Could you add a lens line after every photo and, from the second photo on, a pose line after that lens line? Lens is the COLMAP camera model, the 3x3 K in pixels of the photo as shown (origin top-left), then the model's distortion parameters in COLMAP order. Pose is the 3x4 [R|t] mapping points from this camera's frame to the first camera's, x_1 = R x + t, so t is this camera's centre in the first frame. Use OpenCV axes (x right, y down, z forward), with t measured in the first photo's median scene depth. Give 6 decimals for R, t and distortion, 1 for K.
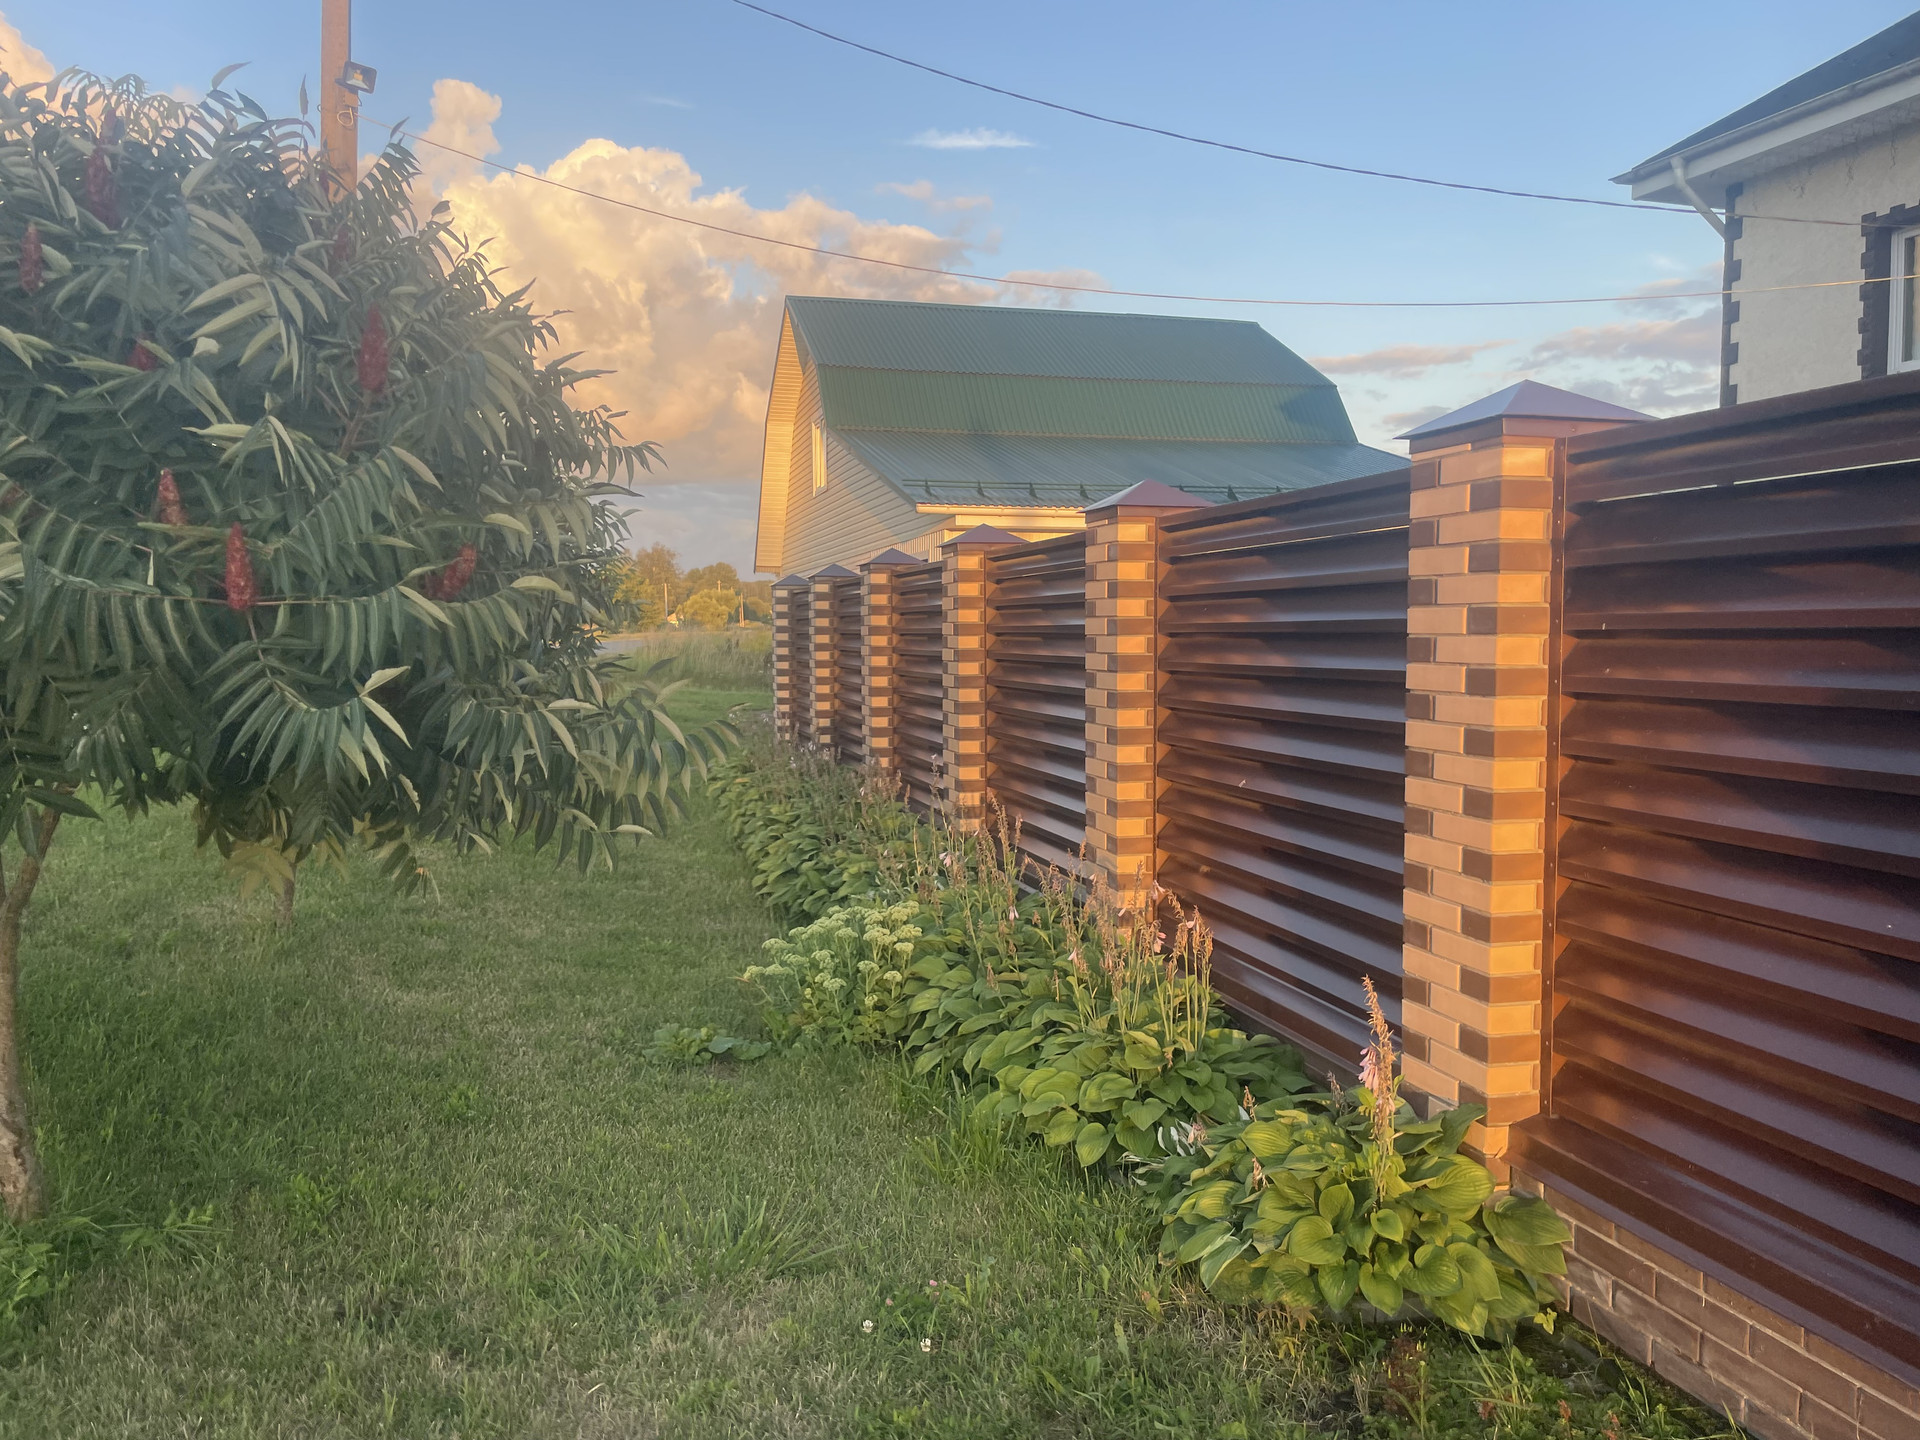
lens RADIAL K [[1439.8, 0, 960.0], [0, 1439.8, 720.0], [0, 0, 1]] dist [0.118560, -0.238664]
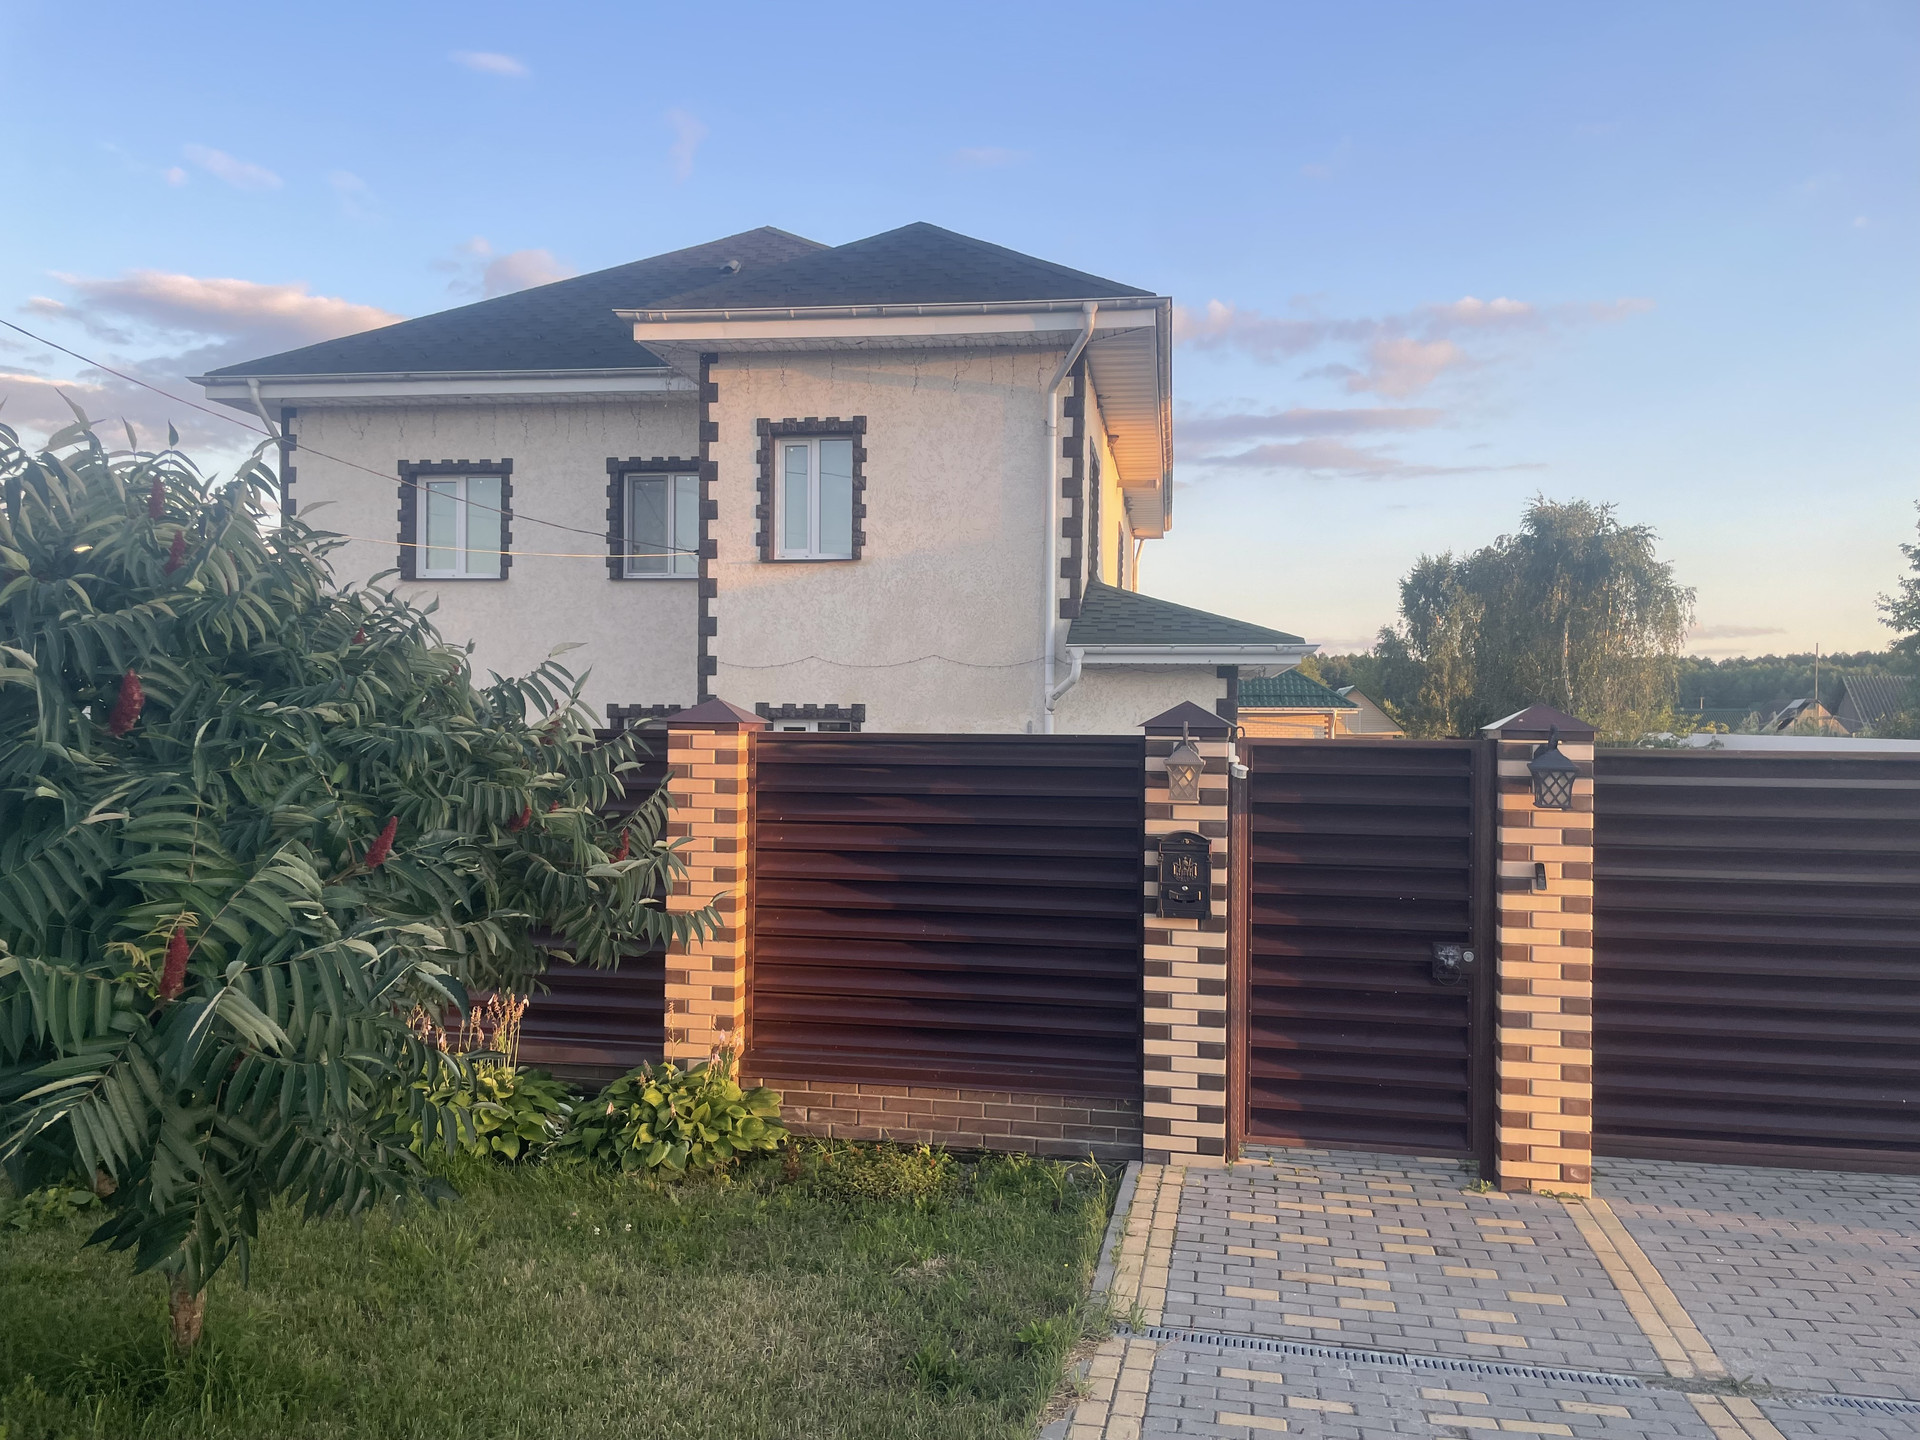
lens RADIAL K [[1439.8, 0, 960.0], [0, 1439.8, 720.0], [0, 0, 1]] dist [0.118560, -0.238664]
pose [[0.413339, 0.015912, 0.910438, -1.373433], [0.034617, 0.998850, -0.033173, -0.125330], [-0.909919, 0.045229, 0.412313, -0.159185]]
